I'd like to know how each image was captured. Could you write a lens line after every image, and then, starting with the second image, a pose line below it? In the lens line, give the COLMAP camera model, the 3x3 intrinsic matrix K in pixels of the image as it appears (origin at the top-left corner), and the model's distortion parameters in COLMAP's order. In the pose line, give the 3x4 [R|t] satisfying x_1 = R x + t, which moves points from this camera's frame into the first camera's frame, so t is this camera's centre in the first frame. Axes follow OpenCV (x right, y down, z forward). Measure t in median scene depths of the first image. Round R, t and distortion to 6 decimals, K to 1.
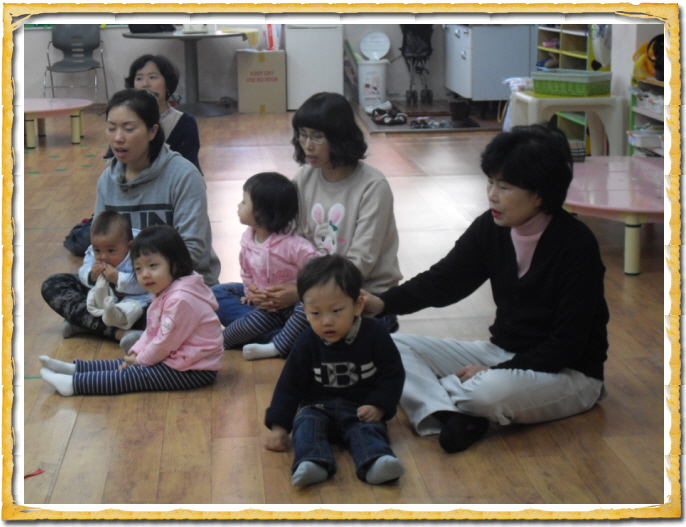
lens RADIAL K [[1402.6, 0, 386.6], [0, 1402.6, 278.9], [0, 0, 1]] dist [-0.082008, 0.000000]
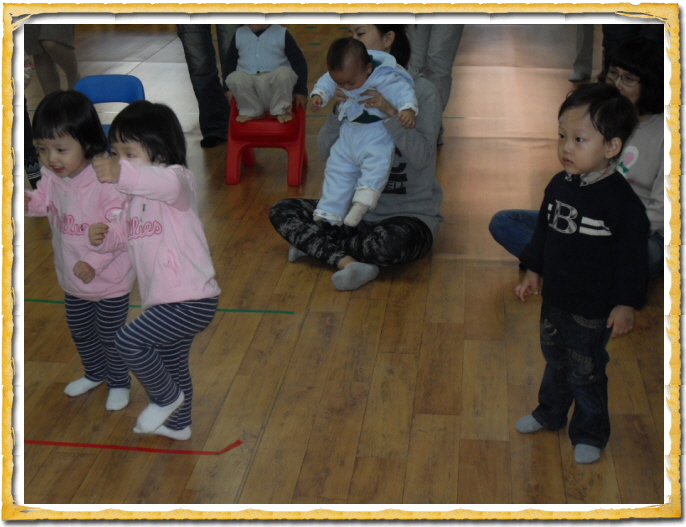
lens RADIAL K [[1188.4, 0, 343.6], [0, 1188.4, 263.0], [0, 0, 1]] dist [-0.166855, 0.000000]
pose [[0.974454, 0.080438, -0.209688, -0.004465], [-0.049791, 0.987802, 0.147541, -0.116163], [0.218998, -0.133332, 0.966573, 0.186575]]
